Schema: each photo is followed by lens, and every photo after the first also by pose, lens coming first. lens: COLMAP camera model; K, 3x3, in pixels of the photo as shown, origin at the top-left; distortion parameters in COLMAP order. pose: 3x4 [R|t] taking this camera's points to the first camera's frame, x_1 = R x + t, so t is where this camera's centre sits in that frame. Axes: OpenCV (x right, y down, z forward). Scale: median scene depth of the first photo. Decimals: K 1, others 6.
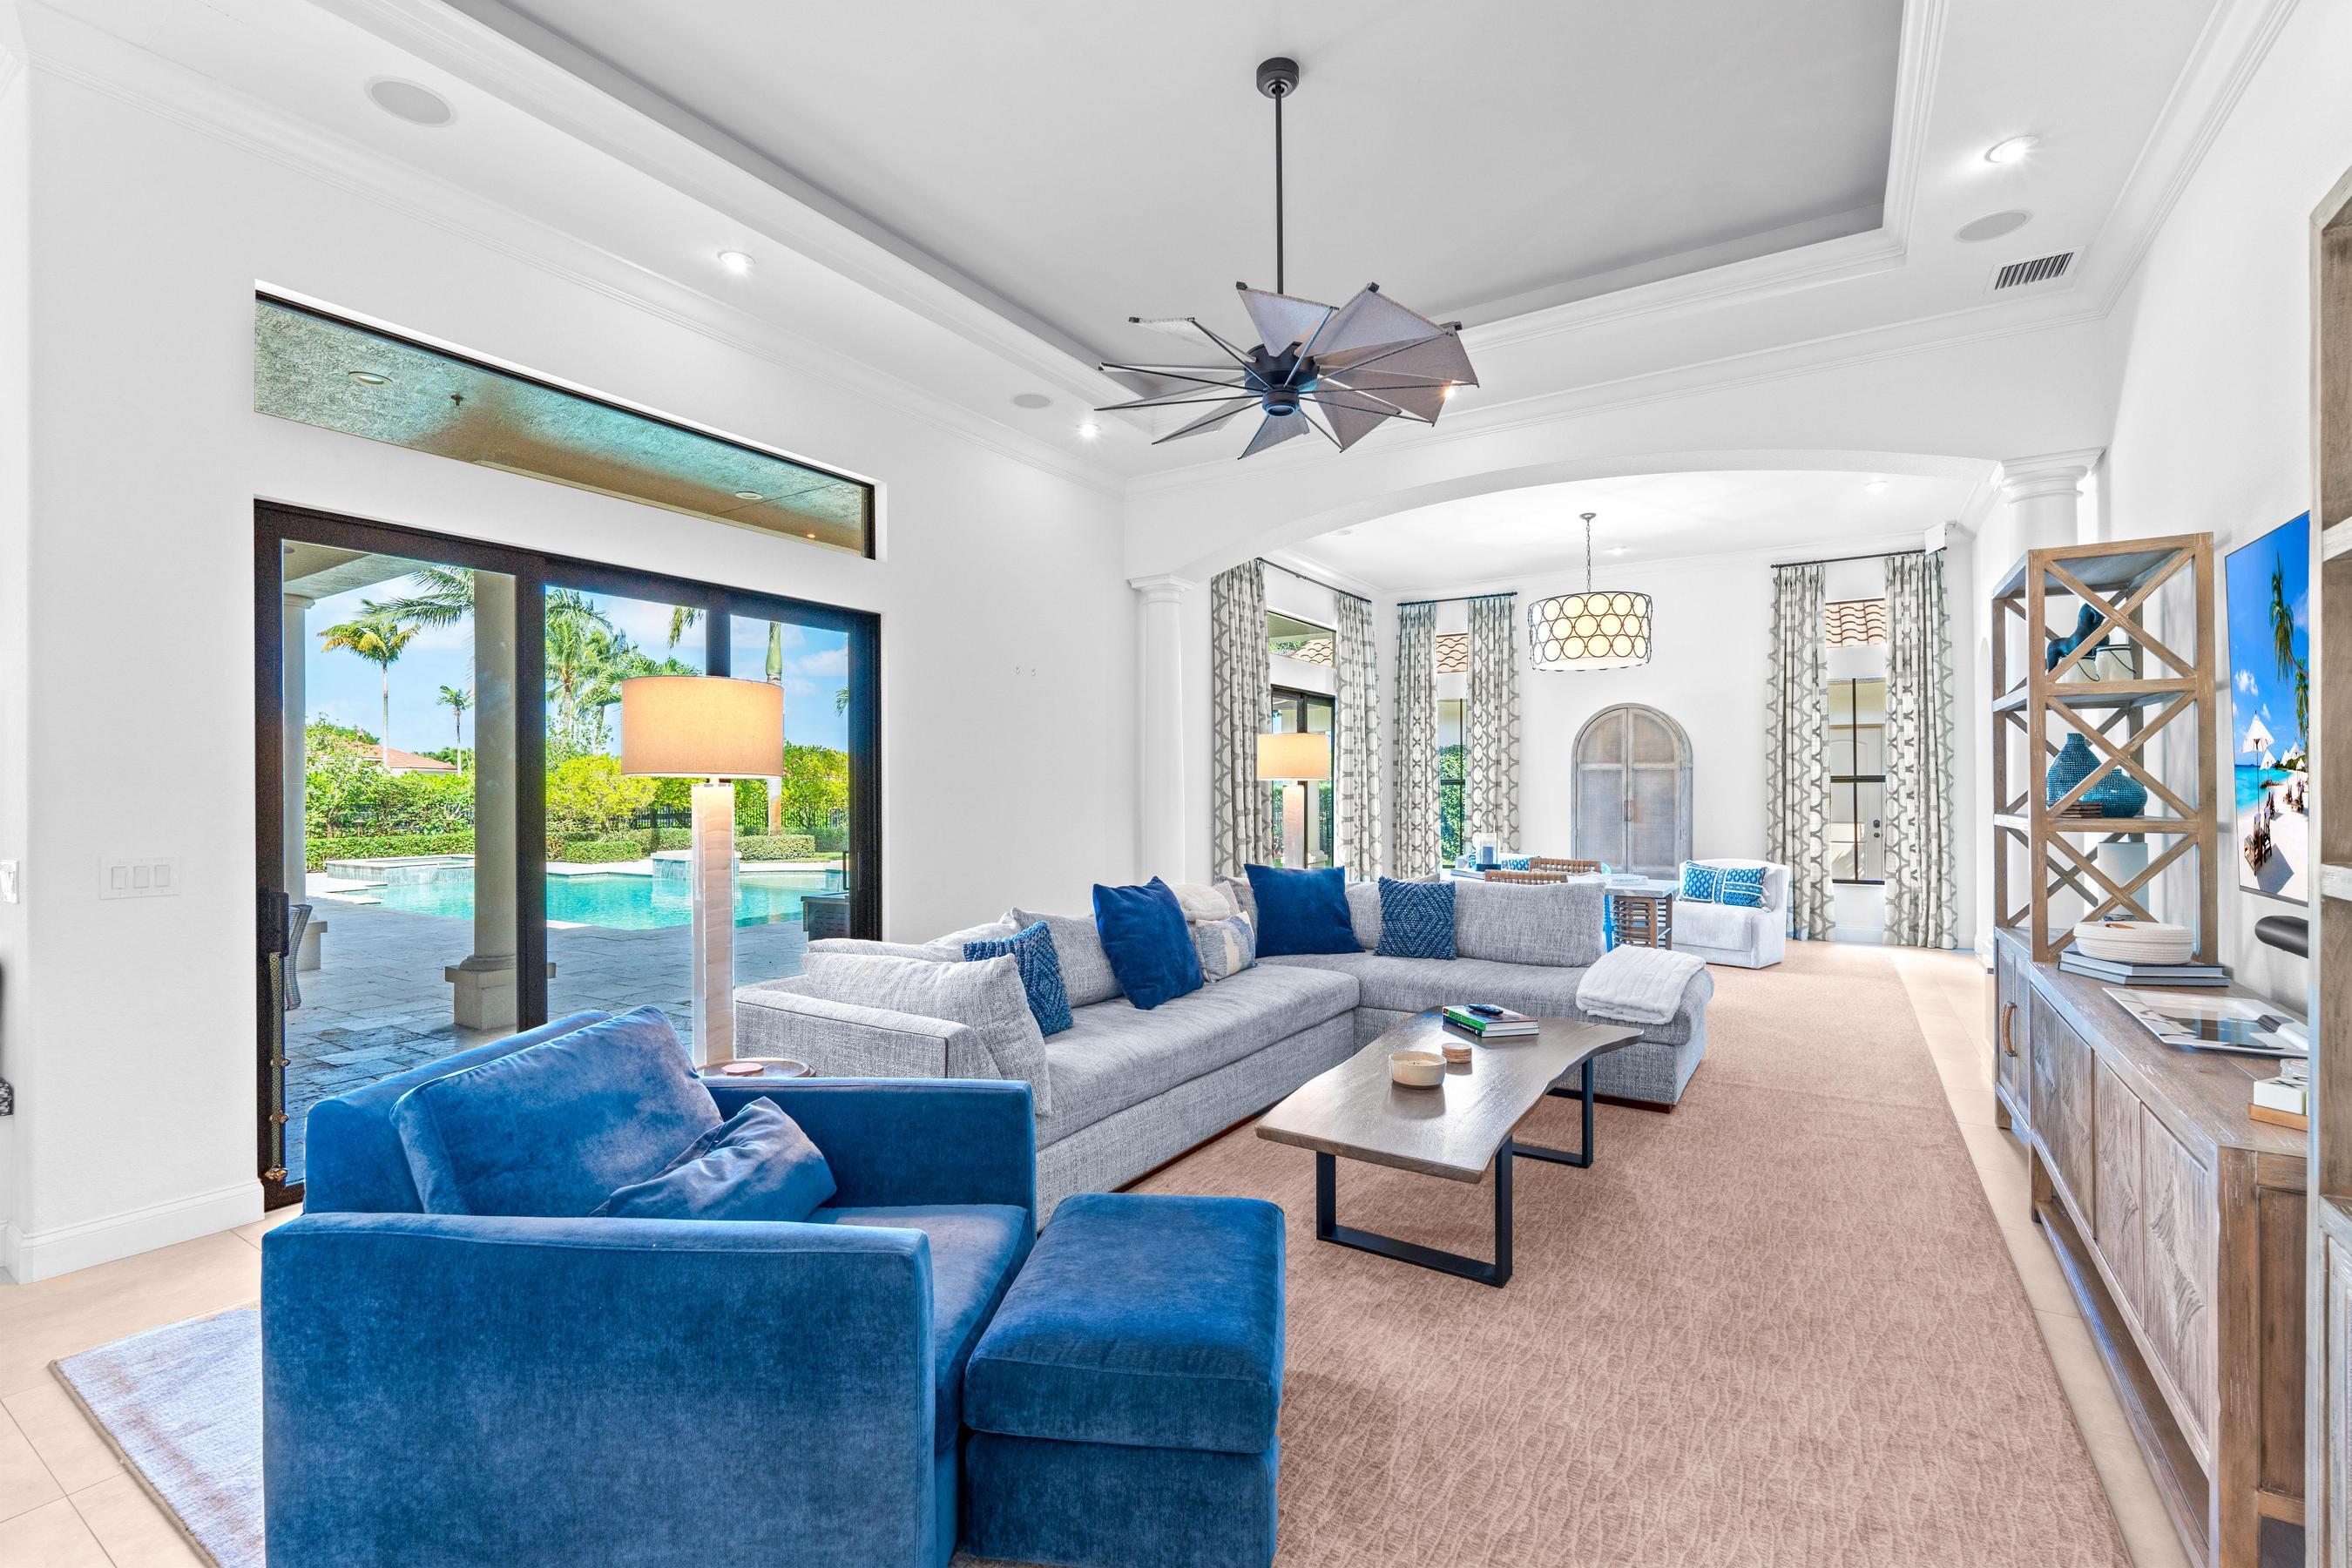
lens RADIAL K [[1031.1, 0, 1161.4], [0, 1031.1, 781.8], [0, 0, 1]] dist [-0.003431, -0.000461]
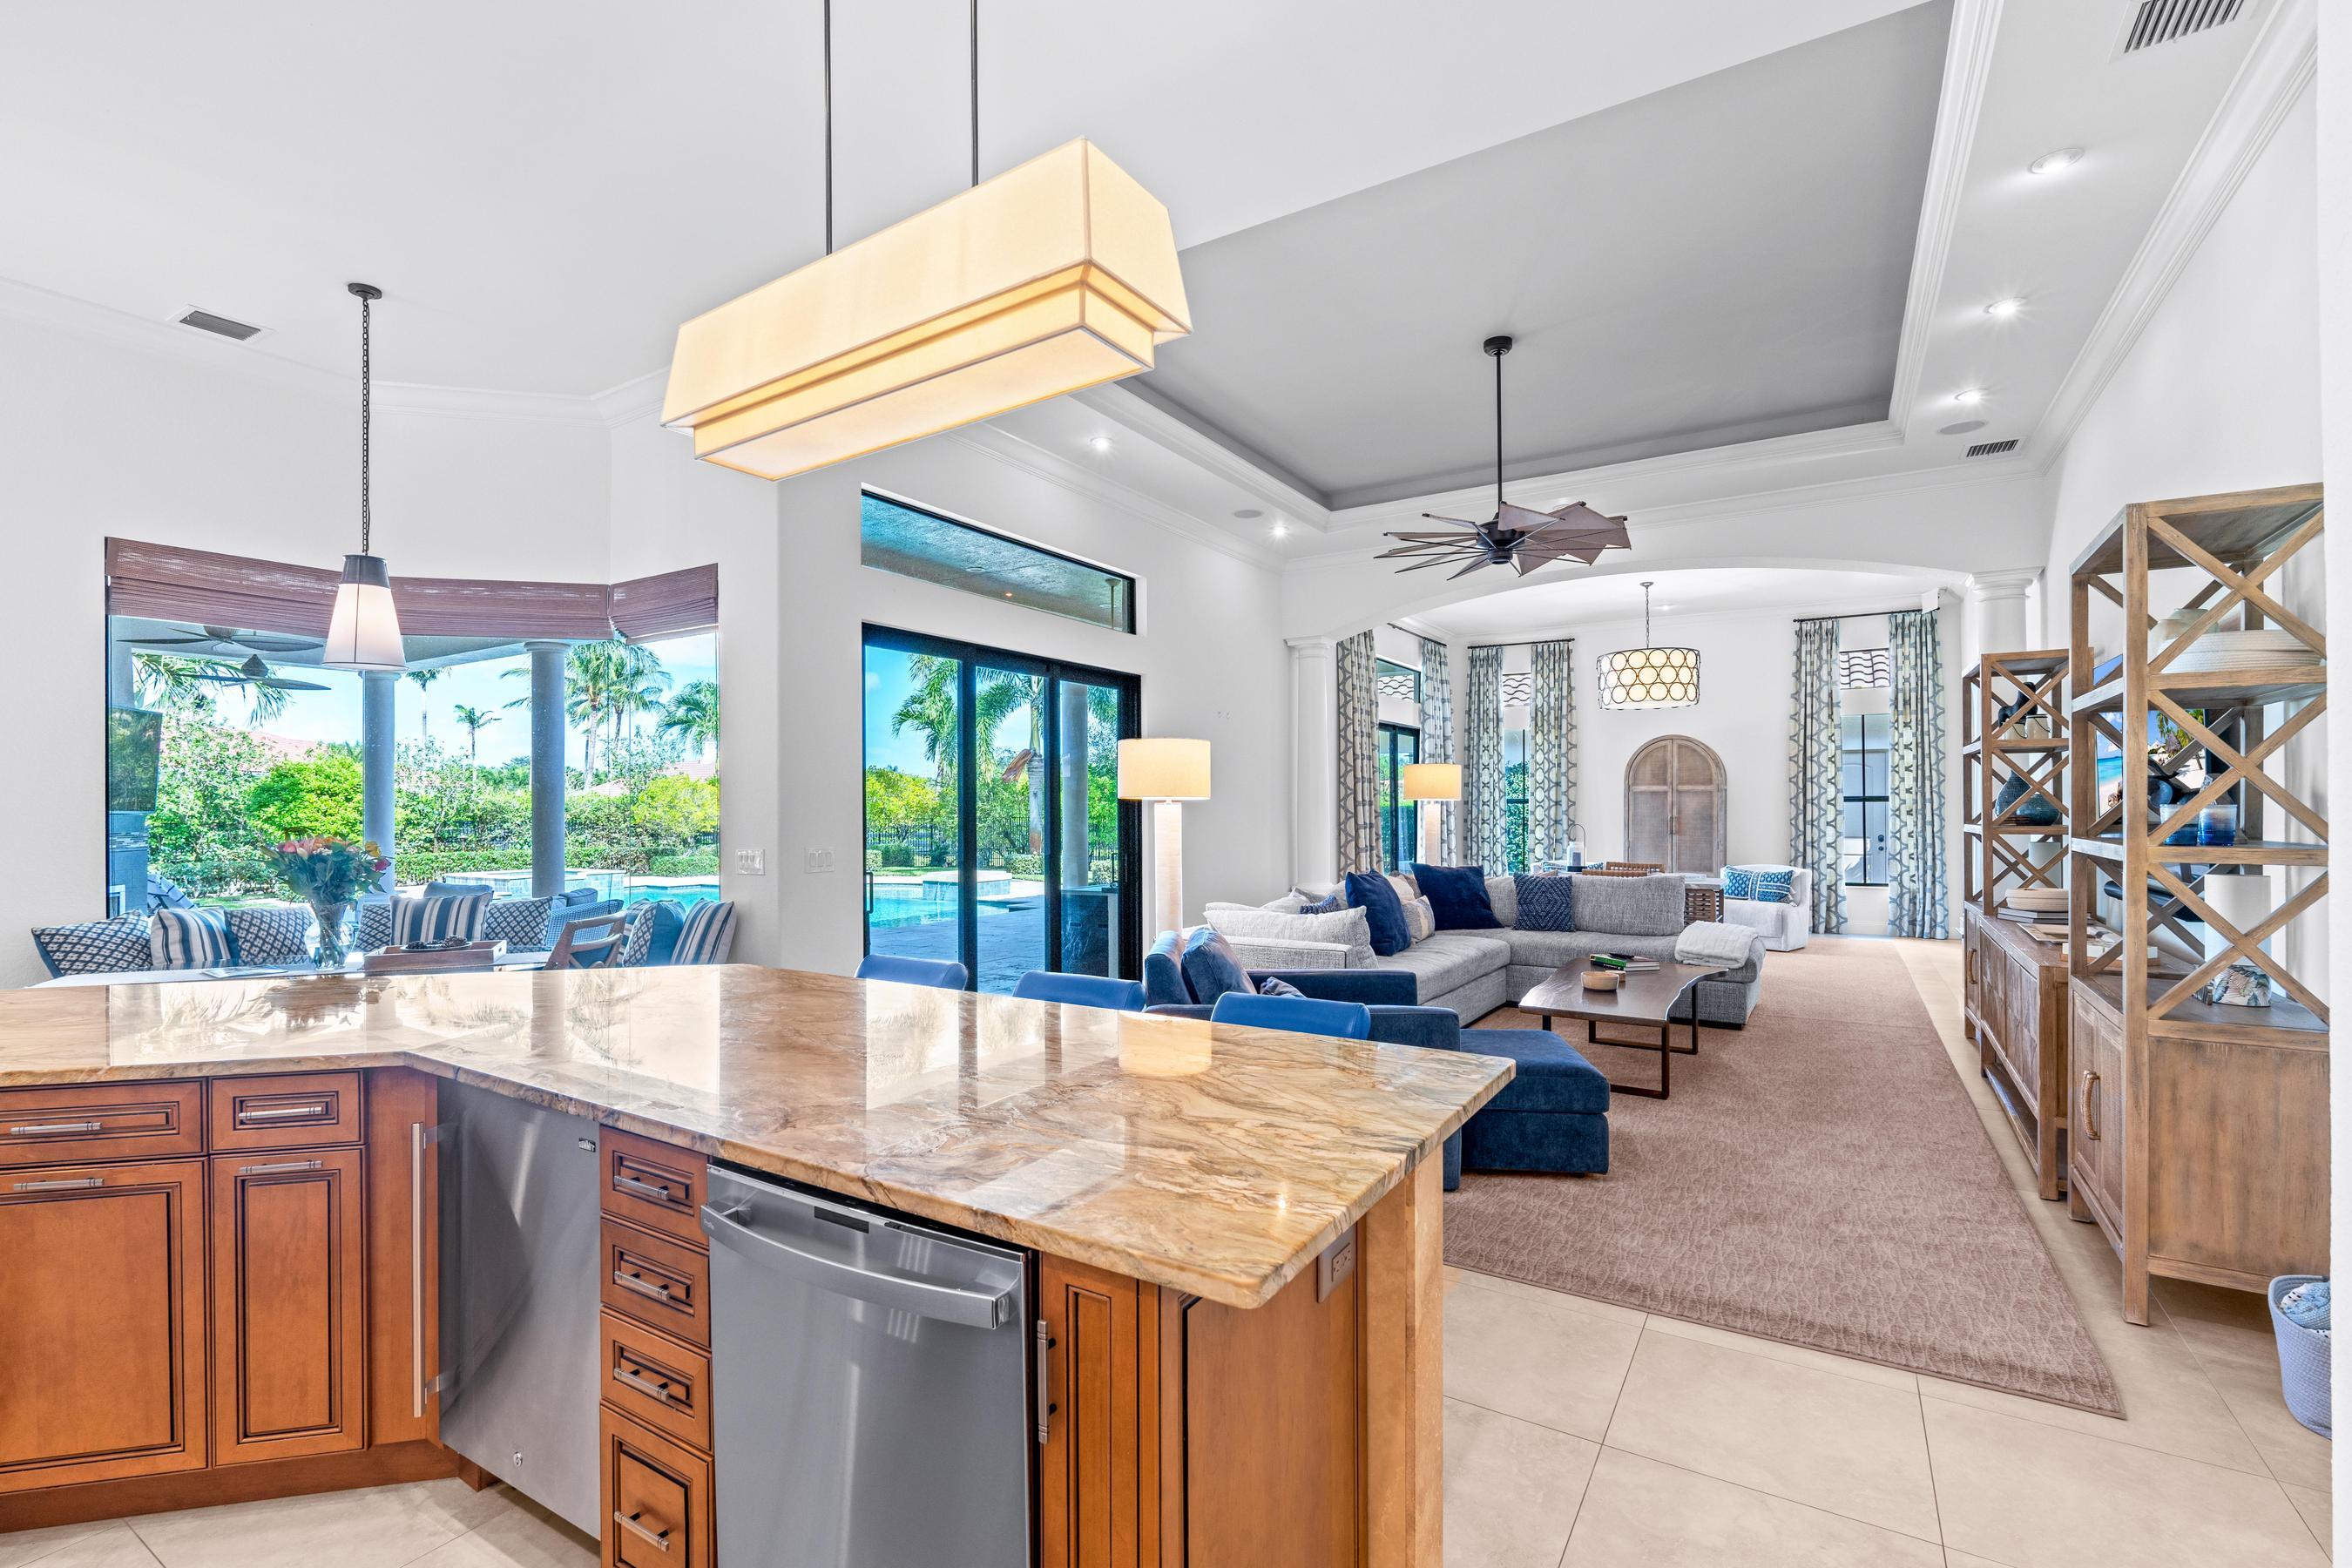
lens RADIAL K [[1031.1, 0, 1171.5], [0, 1031.1, 800.0], [0, 0, 1]] dist [-0.003431, -0.000461]
pose [[0.999987, 0.000942, 0.004945, -0.165887], [-0.000941, 1.000000, -0.000051, -0.000965], [-0.004945, 0.000046, 0.999988, -0.233855]]
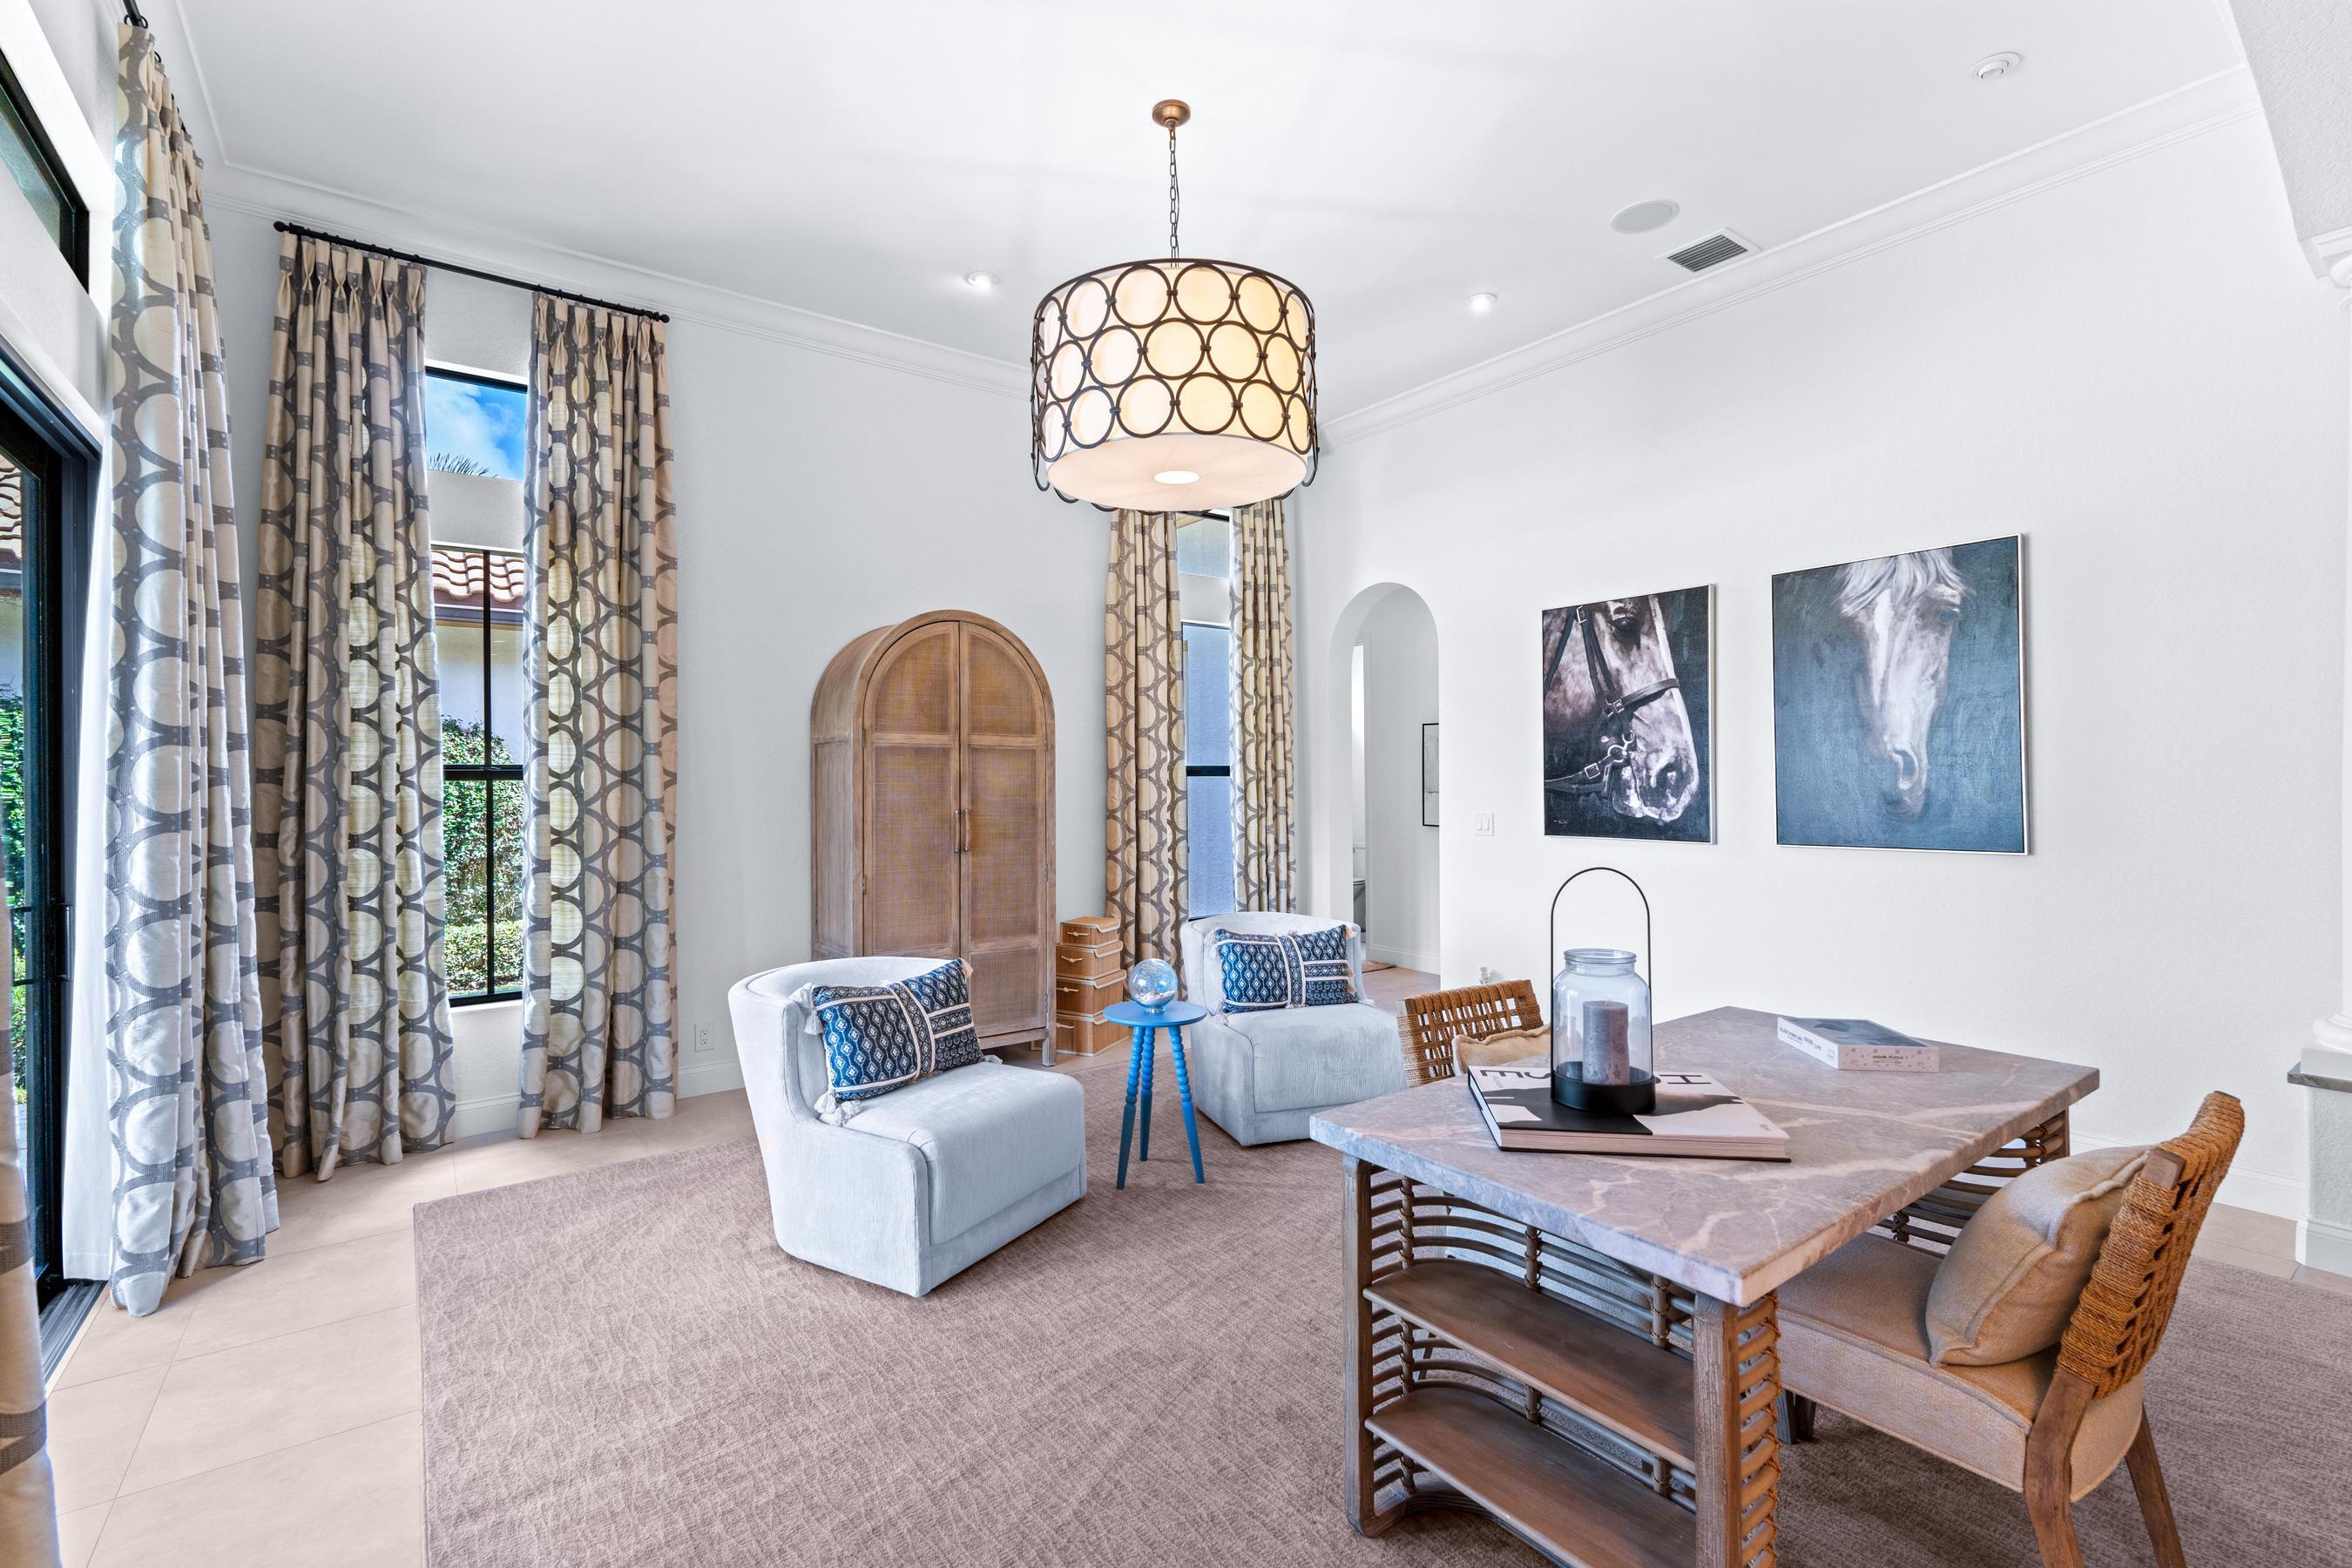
lens RADIAL K [[1042.7, 0, 1164.2], [0, 1042.7, 785.6], [0, 0, 1]] dist [-0.001720, -0.000028]
pose [[0.362324, -0.000834, 0.932052, 0.034717], [-0.001396, 0.999998, 0.001438, 0.007156], [-0.932051, -0.001822, 0.362322, 0.936268]]
